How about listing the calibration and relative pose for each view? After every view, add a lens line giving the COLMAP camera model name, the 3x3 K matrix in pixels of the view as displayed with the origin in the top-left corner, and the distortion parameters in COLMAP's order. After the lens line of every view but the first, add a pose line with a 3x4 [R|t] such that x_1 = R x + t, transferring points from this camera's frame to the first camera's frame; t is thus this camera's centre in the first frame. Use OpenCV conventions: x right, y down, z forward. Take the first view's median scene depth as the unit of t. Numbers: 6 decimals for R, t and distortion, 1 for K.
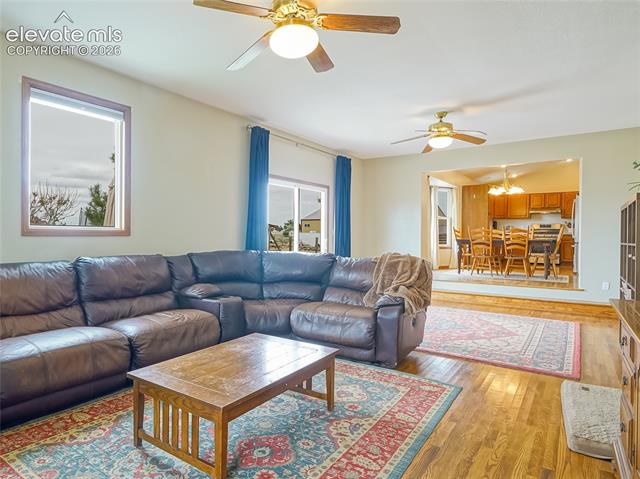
lens RADIAL K [[382.8, 0, 297.4], [0, 382.8, 238.8], [0, 0, 1]] dist [-0.001257, -0.000076]
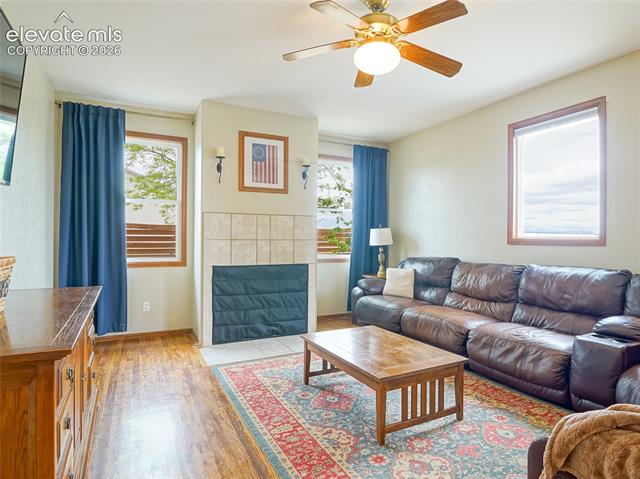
lens RADIAL K [[370.0, 0, 320.0], [0, 370.0, 239.5], [0, 0, 1]] dist [-0.021118, -0.000797]
pose [[-0.457553, -0.006850, -0.889156, 0.726988], [-0.018613, 0.999825, 0.001876, -0.014759], [0.888988, 0.017408, -0.457600, 1.014439]]
